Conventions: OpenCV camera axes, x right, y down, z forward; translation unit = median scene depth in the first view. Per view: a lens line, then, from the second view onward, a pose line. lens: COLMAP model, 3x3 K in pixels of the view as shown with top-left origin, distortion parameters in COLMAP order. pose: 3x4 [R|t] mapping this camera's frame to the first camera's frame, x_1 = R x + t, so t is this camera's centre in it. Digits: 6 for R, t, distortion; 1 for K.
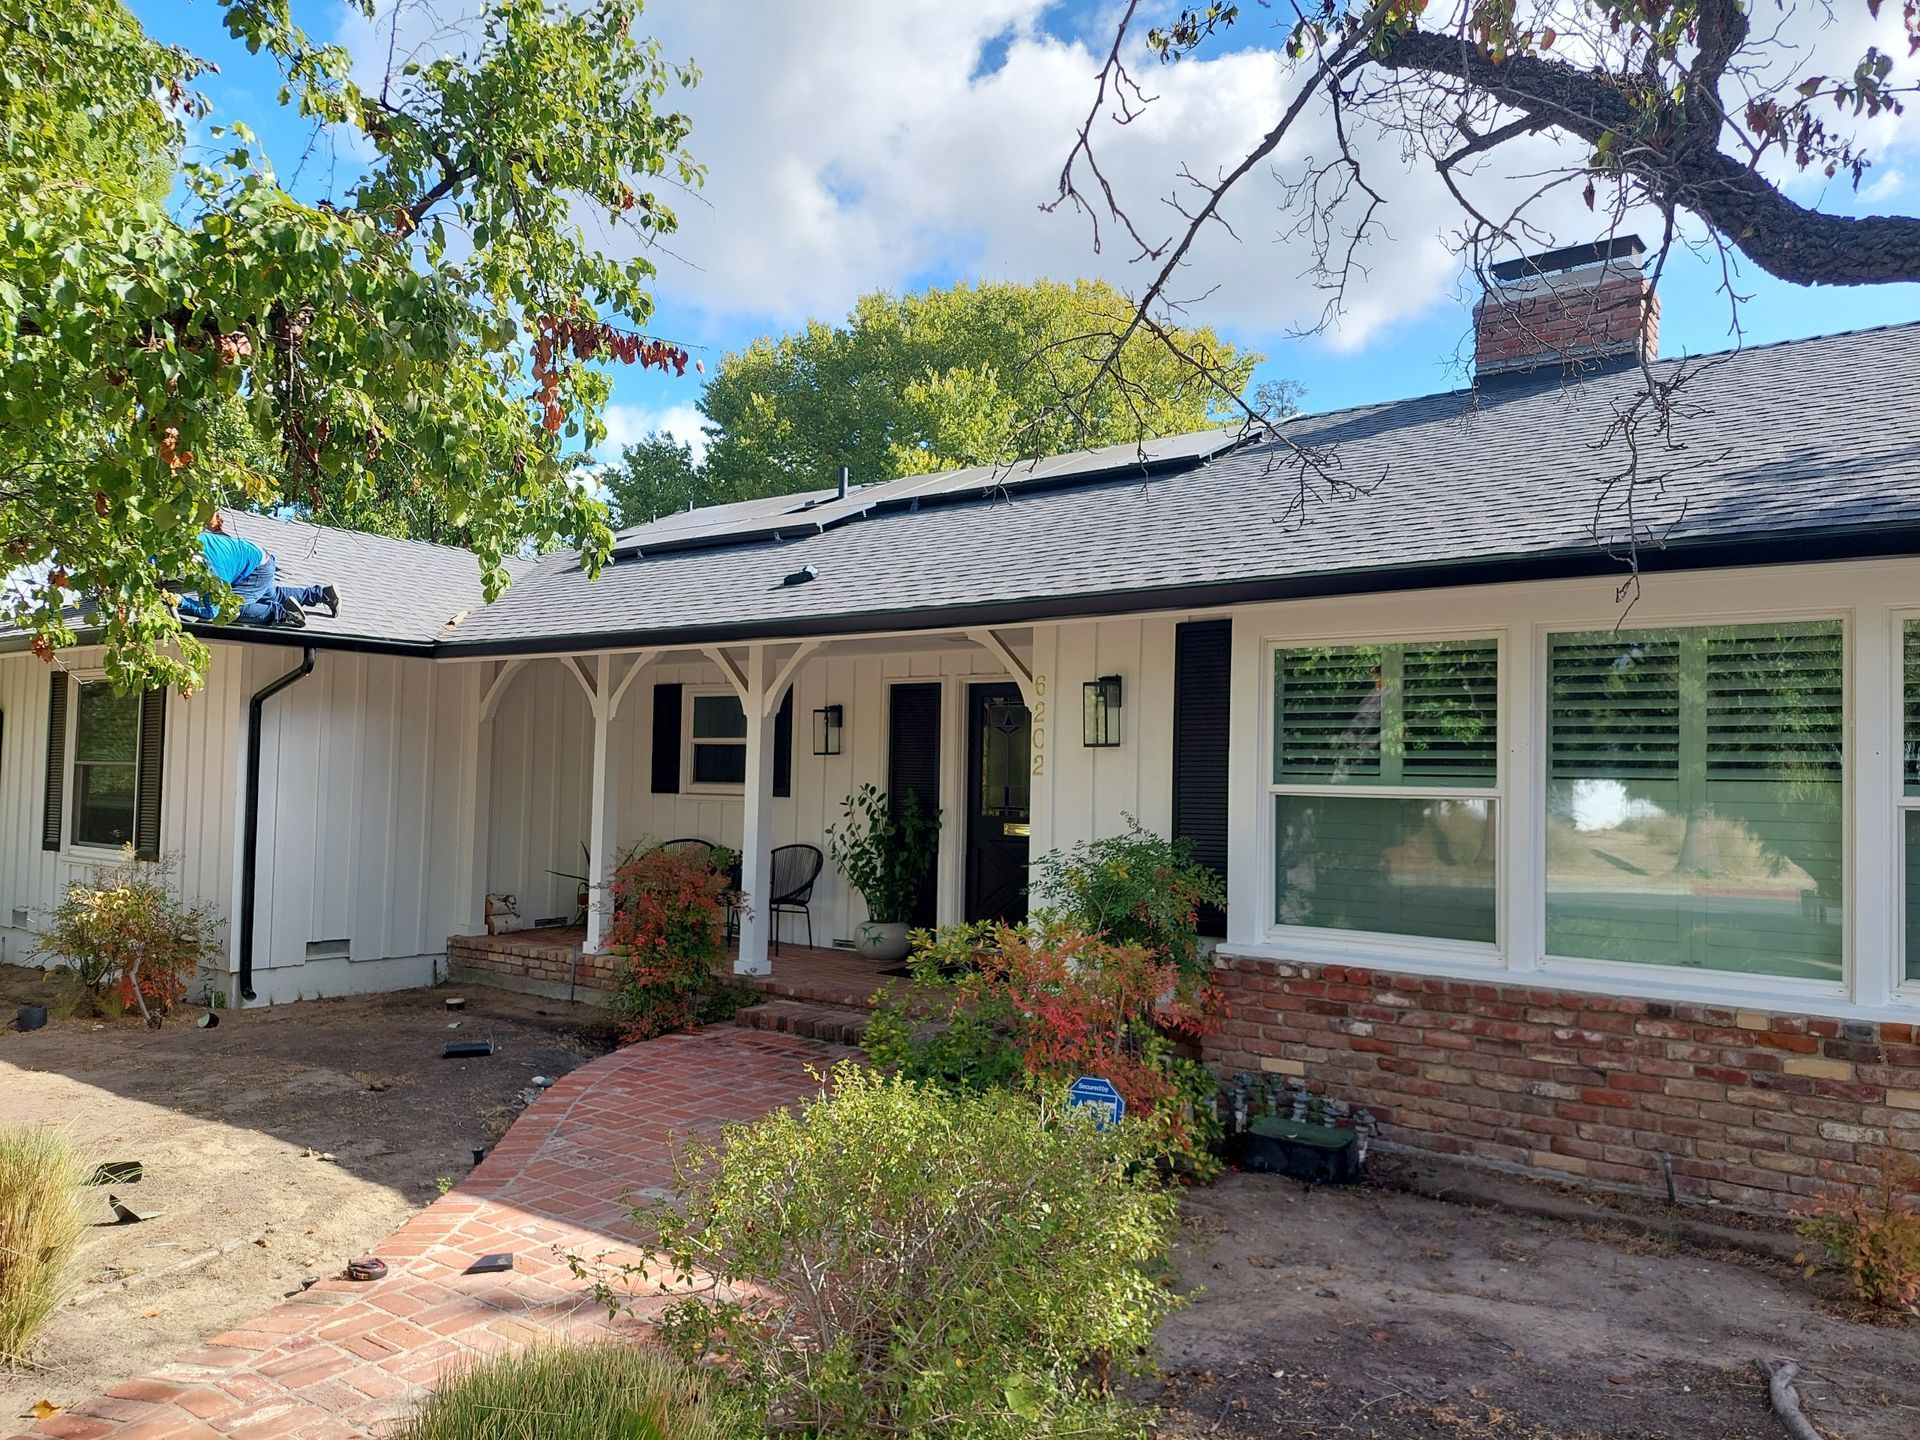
lens RADIAL K [[1380.3, 0, 1004.8], [0, 1380.3, 714.4], [0, 0, 1]] dist [0.053832, -0.051363]
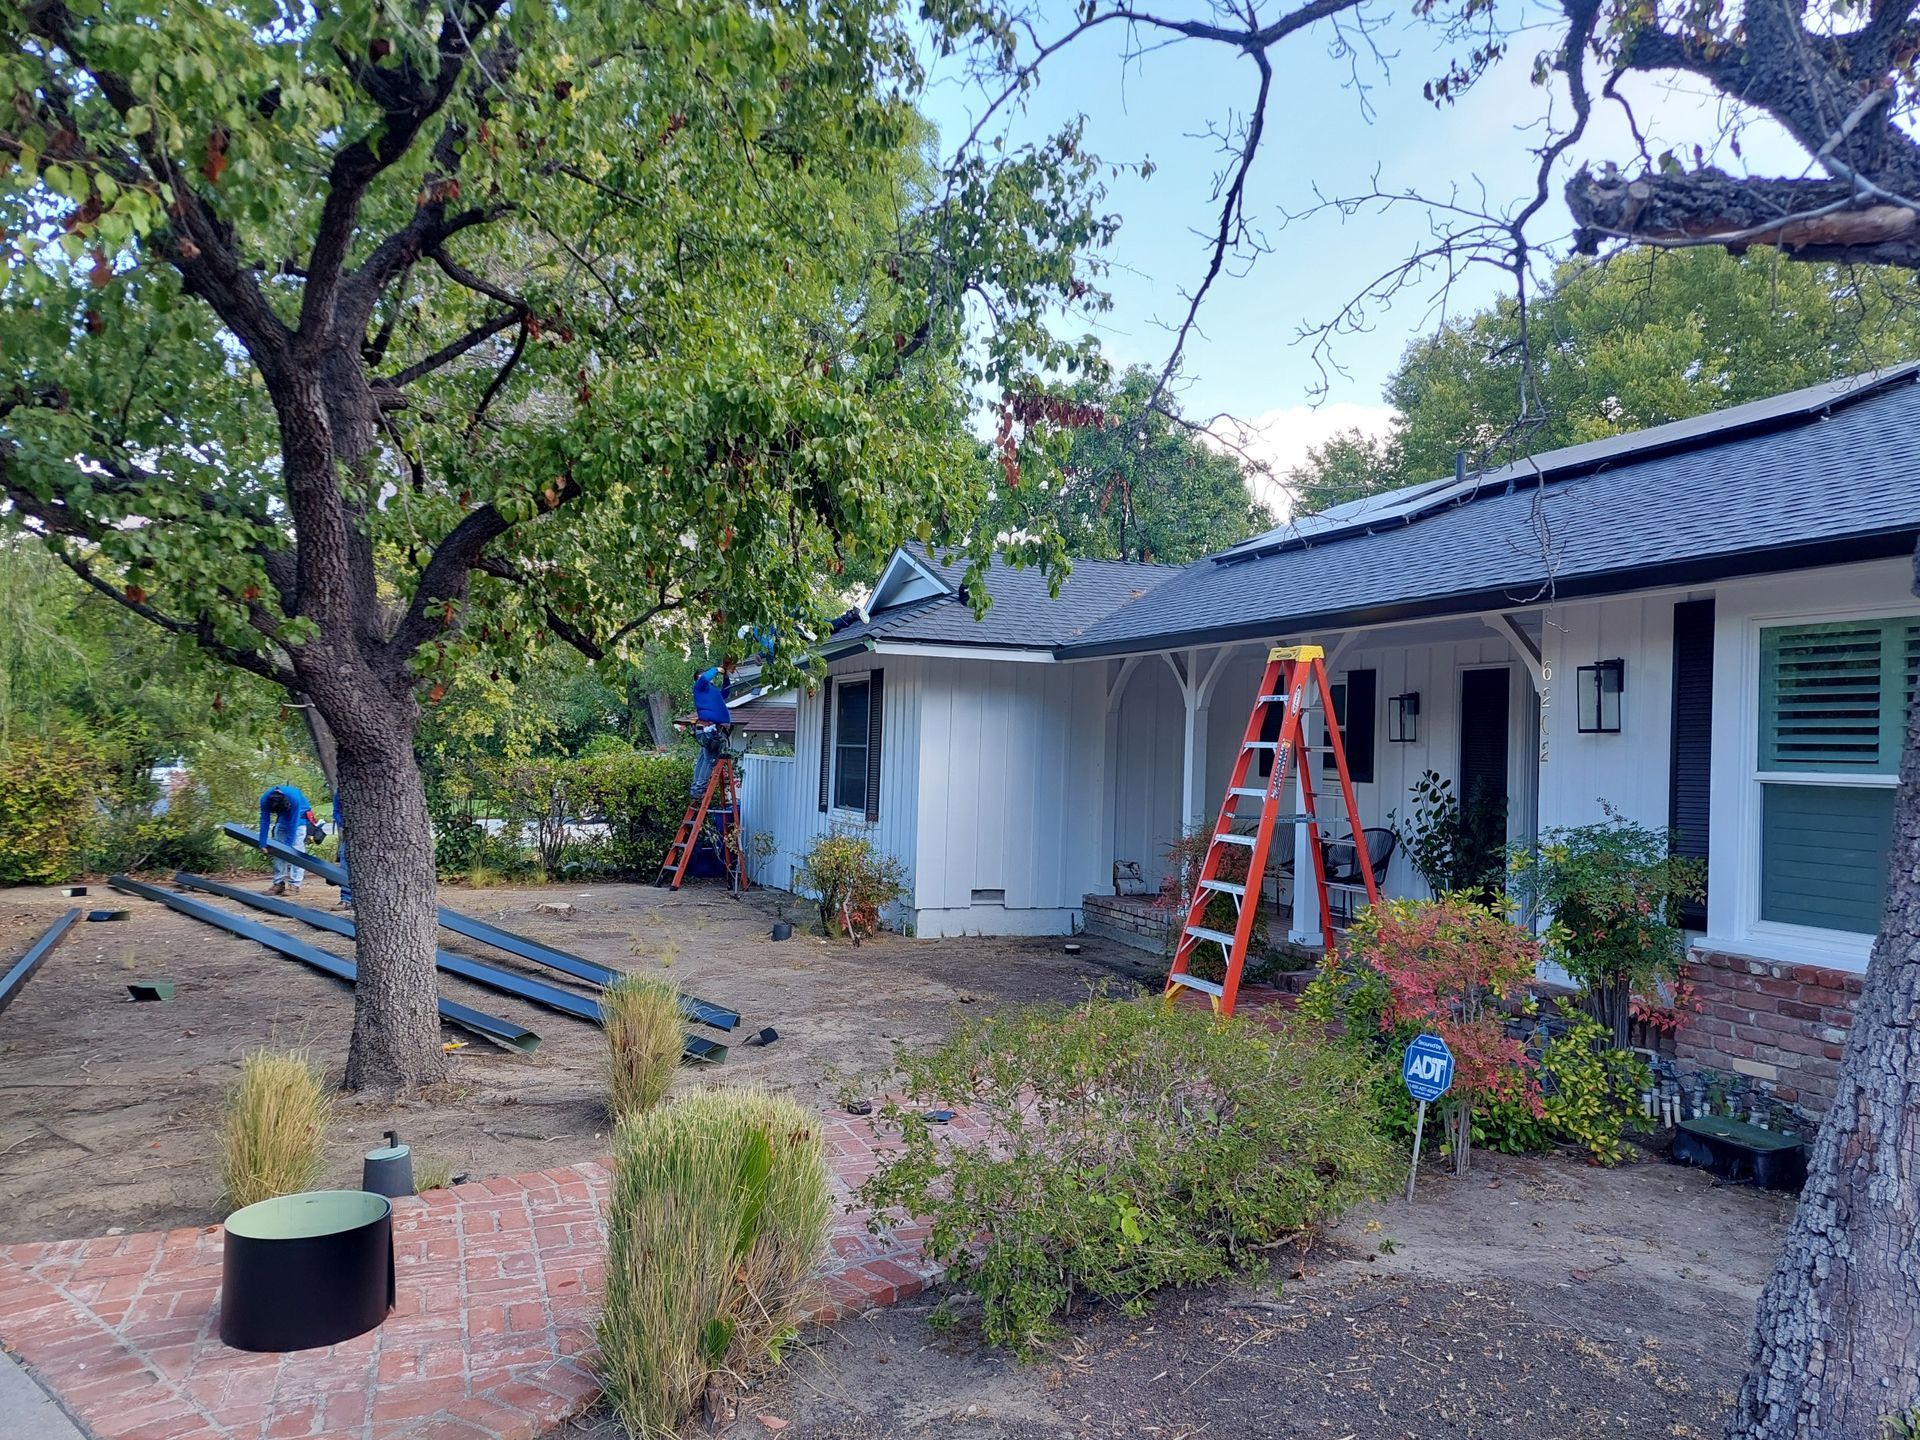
lens RADIAL K [[1367.9, 0, 956.8], [0, 1367.9, 700.0], [0, 0, 1]] dist [-0.013613, -0.004814]
pose [[0.847811, -0.014296, -0.530106, 0.243903], [0.012984, 0.999896, -0.006199, 0.001102], [0.530139, -0.001627, 0.847909, -0.075906]]
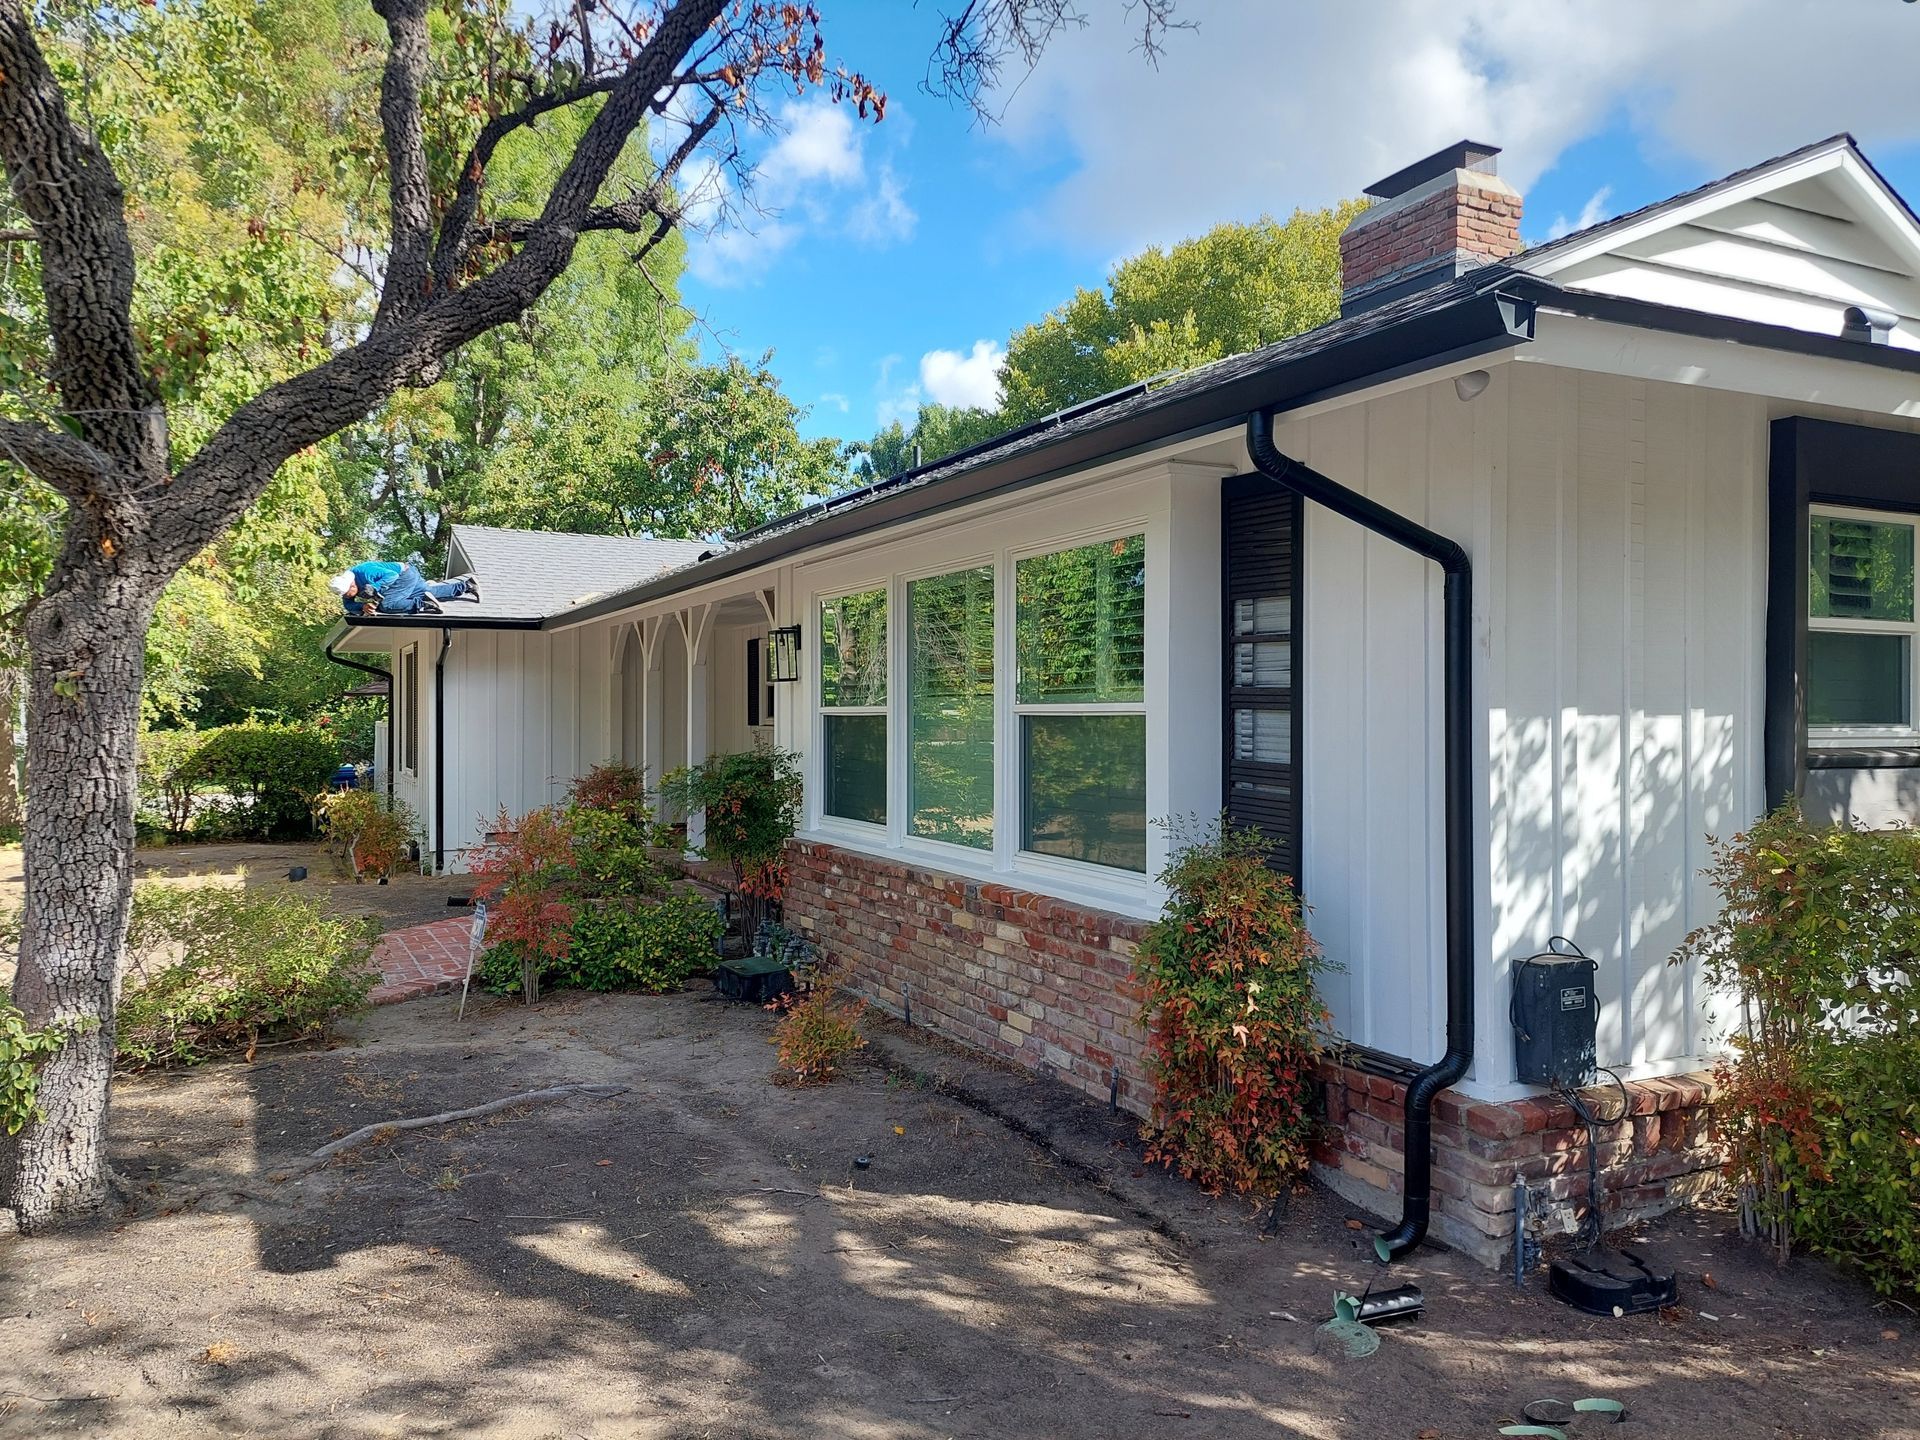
lens RADIAL K [[1360.1, 0, 960.0], [0, 1360.1, 720.0], [0, 0, 1]] dist [-0.000516, -0.007469]
pose [[0.897438, -0.021661, -0.440609, 0.918221], [0.044564, 0.998136, 0.041698, 0.019085], [0.438884, -0.057056, 0.896730, -0.068334]]
